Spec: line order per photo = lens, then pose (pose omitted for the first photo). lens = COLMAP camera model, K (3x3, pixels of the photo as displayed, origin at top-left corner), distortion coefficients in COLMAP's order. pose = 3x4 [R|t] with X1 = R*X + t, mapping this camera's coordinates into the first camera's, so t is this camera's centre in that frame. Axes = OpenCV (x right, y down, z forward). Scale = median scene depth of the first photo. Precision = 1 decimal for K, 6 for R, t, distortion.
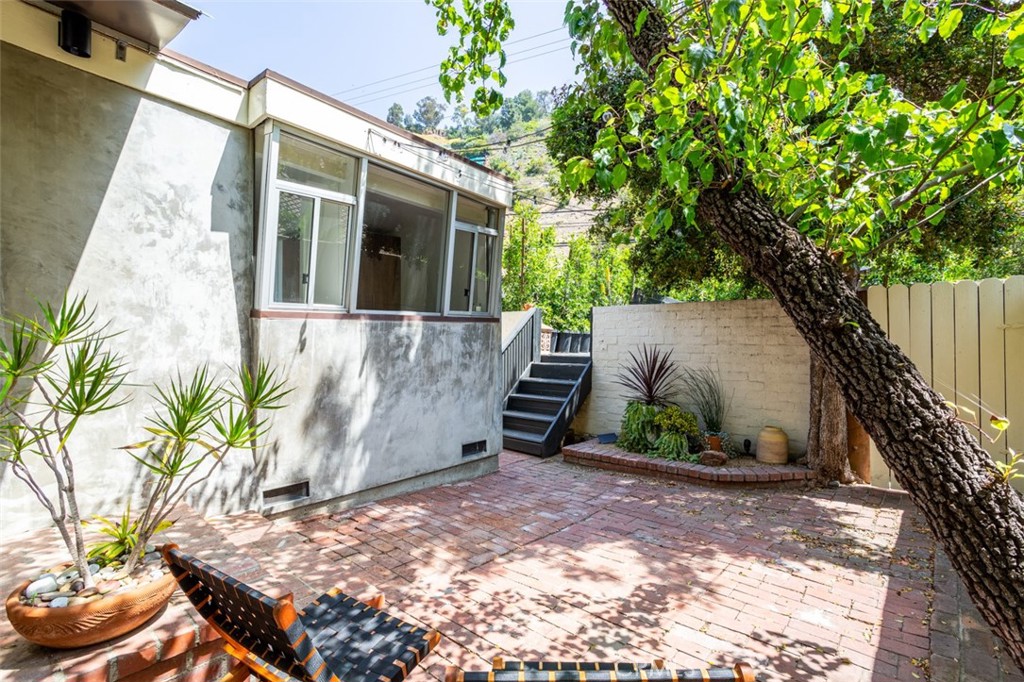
lens RADIAL K [[516.3, 0, 517.3], [0, 516.3, 339.4], [0, 0, 1]] dist [-0.005409, -0.000020]
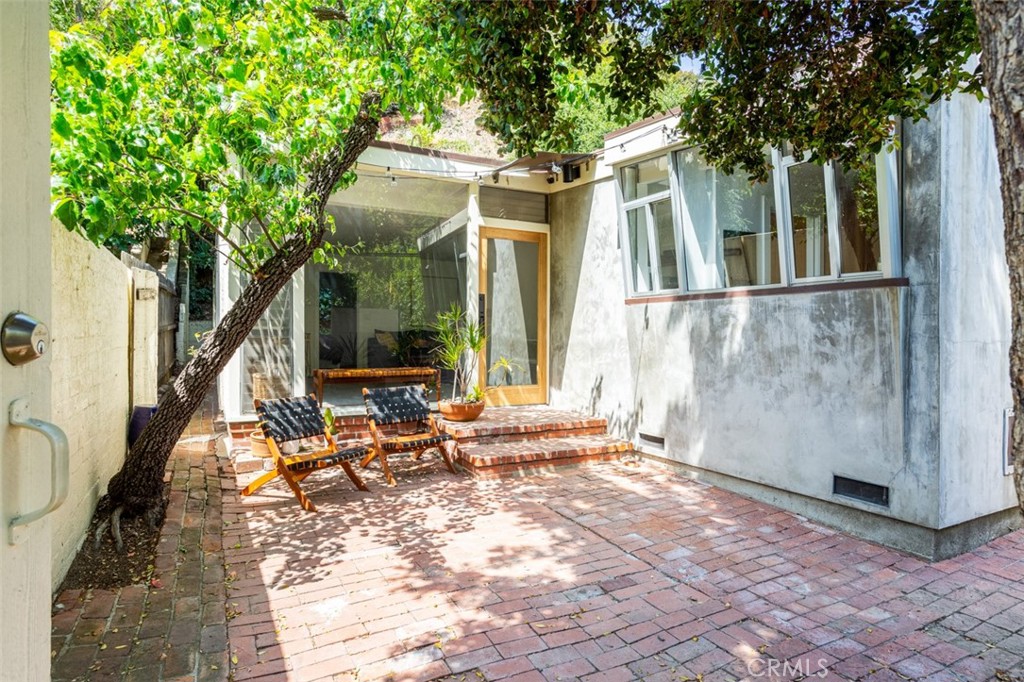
lens RADIAL K [[572.1, 0, 519.1], [0, 572.1, 333.8], [0, 0, 1]] dist [-0.007955, -0.000358]
pose [[-0.344160, -0.003157, -0.938906, 0.795683], [-0.019963, 0.999793, 0.003956, 0.028612], [0.938699, 0.020104, -0.344152, 0.943103]]
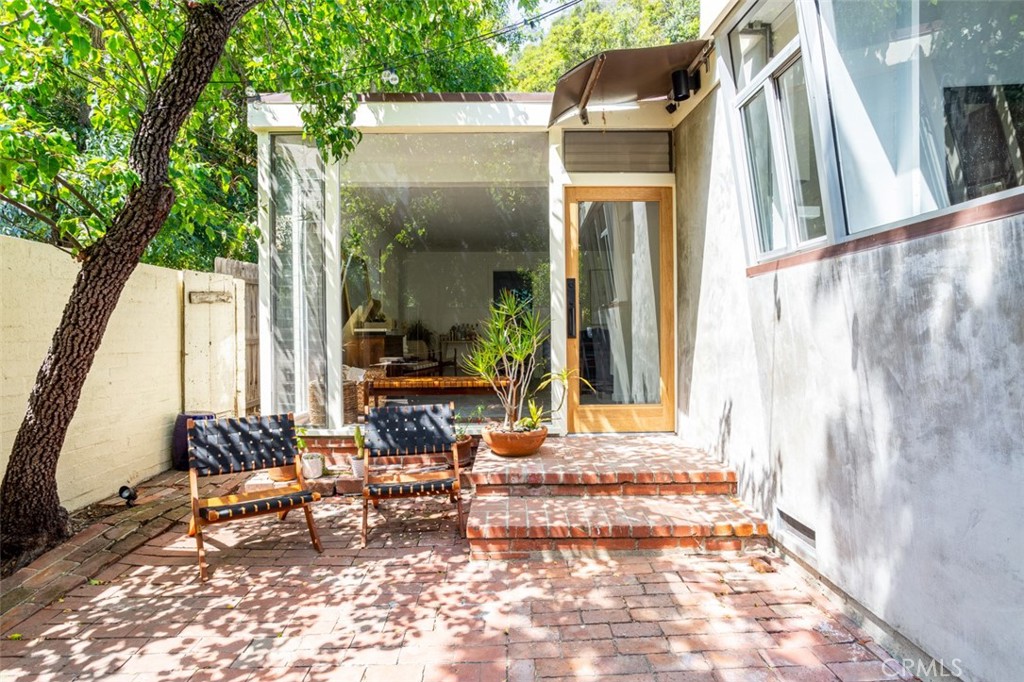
lens RADIAL K [[524.6, 0, 522.3], [0, 524.6, 337.1], [0, 0, 1]] dist [-0.033804, 0.019601]
pose [[-0.743688, 0.009157, -0.668464, 0.218738], [-0.001495, 0.999881, 0.015359, 0.028882], [0.668525, 0.012422, -0.743586, 1.014816]]
